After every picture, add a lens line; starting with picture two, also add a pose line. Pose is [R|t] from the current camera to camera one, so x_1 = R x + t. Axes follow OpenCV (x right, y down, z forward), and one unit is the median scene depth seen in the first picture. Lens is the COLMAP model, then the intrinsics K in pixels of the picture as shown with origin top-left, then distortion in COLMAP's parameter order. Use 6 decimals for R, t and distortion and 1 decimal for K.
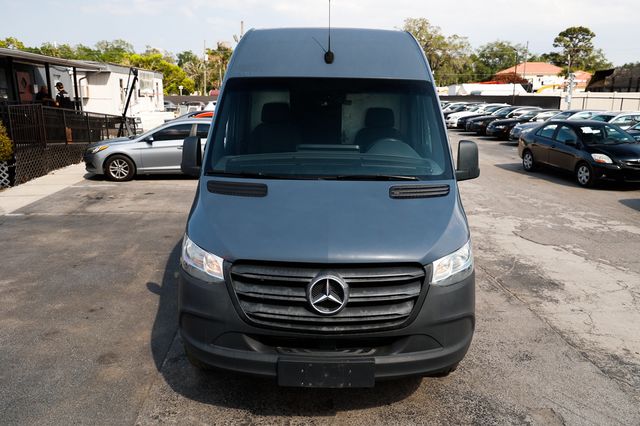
lens RADIAL K [[531.7, 0, 322.8], [0, 531.7, 211.8], [0, 0, 1]] dist [-0.007105, 0.011859]
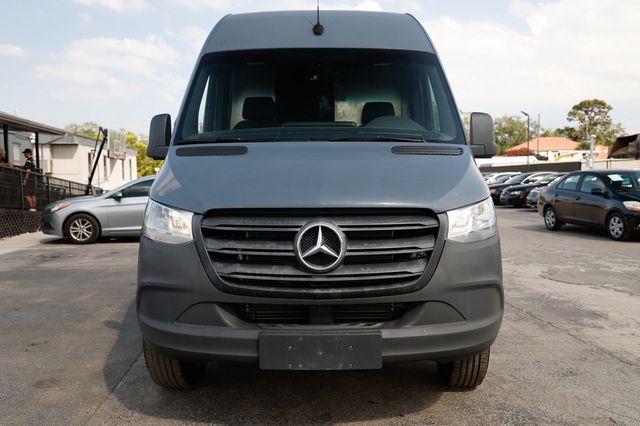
lens RADIAL K [[603.1, 0, 320.0], [0, 603.1, 213.0], [0, 0, 1]] dist [0.013476, 0.031340]
pose [[0.999812, -0.018379, 0.006211, 0.002617], [0.019143, 0.986546, -0.162361, 0.162599], [-0.003143, 0.162449, 0.986712, 0.053628]]
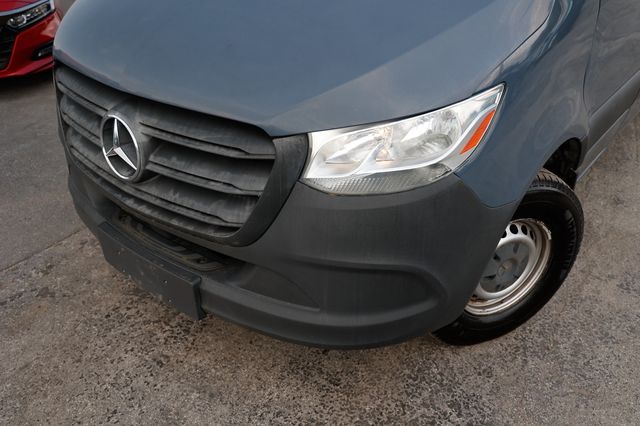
lens RADIAL K [[557.0, 0, 320.8], [0, 557.0, 203.6], [0, 0, 1]] dist [0.007585, 0.003832]
pose [[0.781290, 0.292073, -0.551615, 0.328387], [-0.112151, 0.935068, 0.336260, -0.006363], [0.614009, -0.200852, 0.763316, 0.425955]]
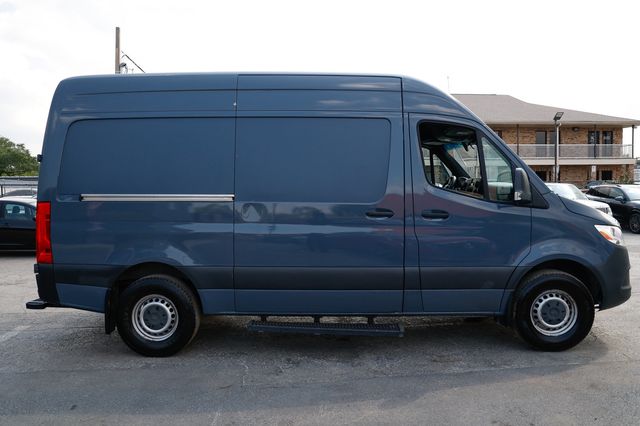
lens RADIAL K [[450.6, 0, 320.0], [0, 450.6, 213.0], [0, 0, 1]] dist [-0.039694, 0.003392]
pose [[-0.011919, -0.056495, 0.998332, -1.092402], [0.224516, 0.972759, 0.057729, -0.185851], [-0.974398, 0.224829, 0.001090, 1.300113]]
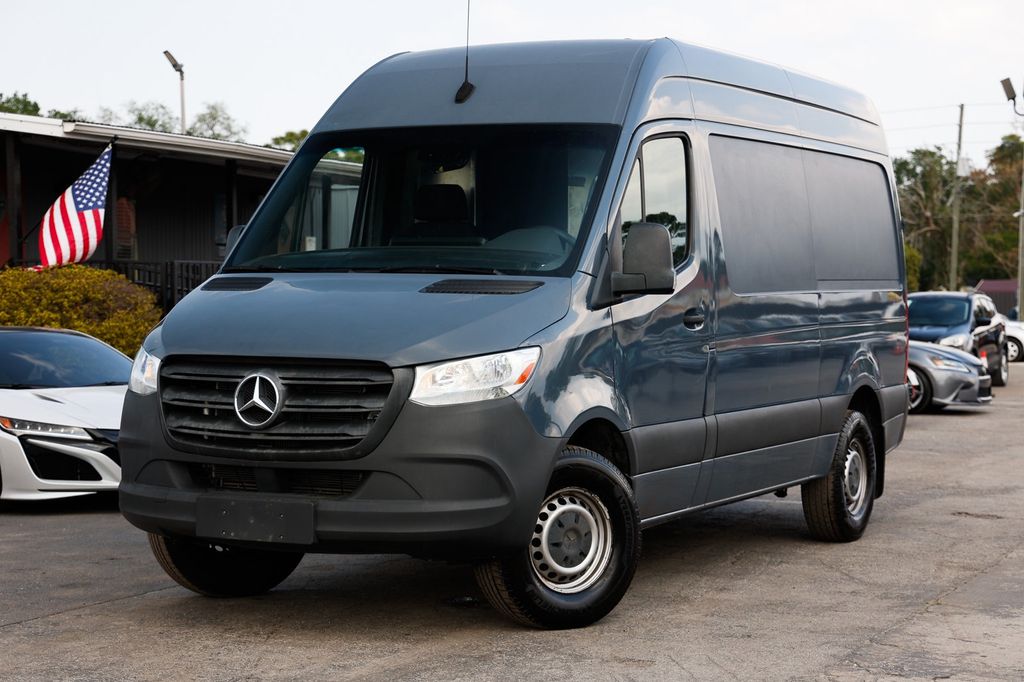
lens RADIAL K [[2007.6, 0, 512.0], [0, 2007.6, 341.0], [0, 0, 1]] dist [0.296478, 0.033728]
pose [[0.896347, 0.008262, -0.443276, 0.969930], [-0.096405, 0.979535, -0.176684, 0.334997], [0.432744, 0.201104, 0.878800, -0.801855]]
